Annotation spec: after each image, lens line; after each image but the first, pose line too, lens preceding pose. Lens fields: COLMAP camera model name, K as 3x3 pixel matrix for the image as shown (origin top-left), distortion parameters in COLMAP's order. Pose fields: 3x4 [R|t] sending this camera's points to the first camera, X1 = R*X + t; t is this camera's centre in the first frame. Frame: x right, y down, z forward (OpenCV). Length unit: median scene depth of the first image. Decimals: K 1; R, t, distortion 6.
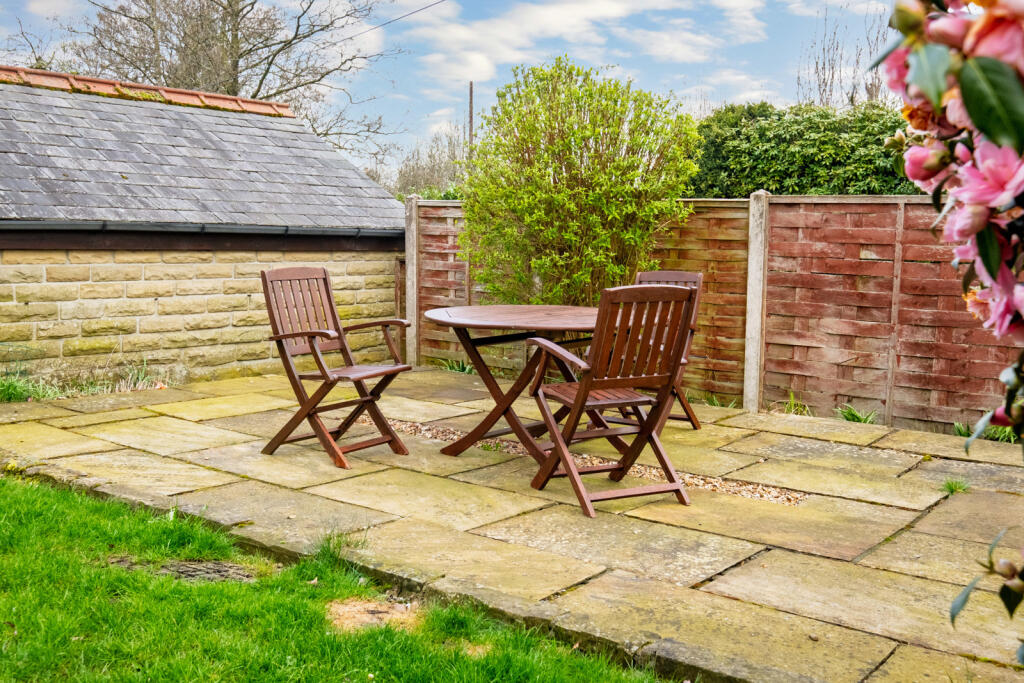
lens RADIAL K [[1036.4, 0, 512.0], [0, 1036.4, 341.5], [0, 0, 1]] dist [0.075718, 0.001847]
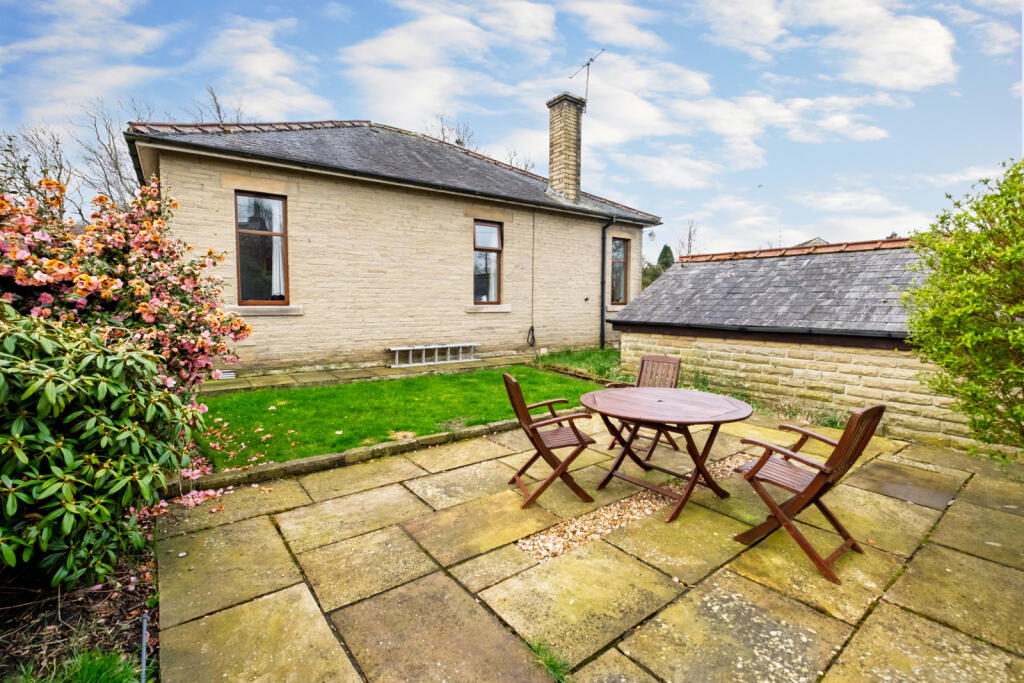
lens RADIAL K [[450.4, 0, 501.9], [0, 450.4, 345.1], [0, 0, 1]] dist [-0.002462, -0.000145]
pose [[-0.274512, 0.067031, -0.959245, 0.510799], [-0.111087, 0.988678, 0.100878, -0.102569], [0.955146, 0.134252, -0.263957, 0.673781]]
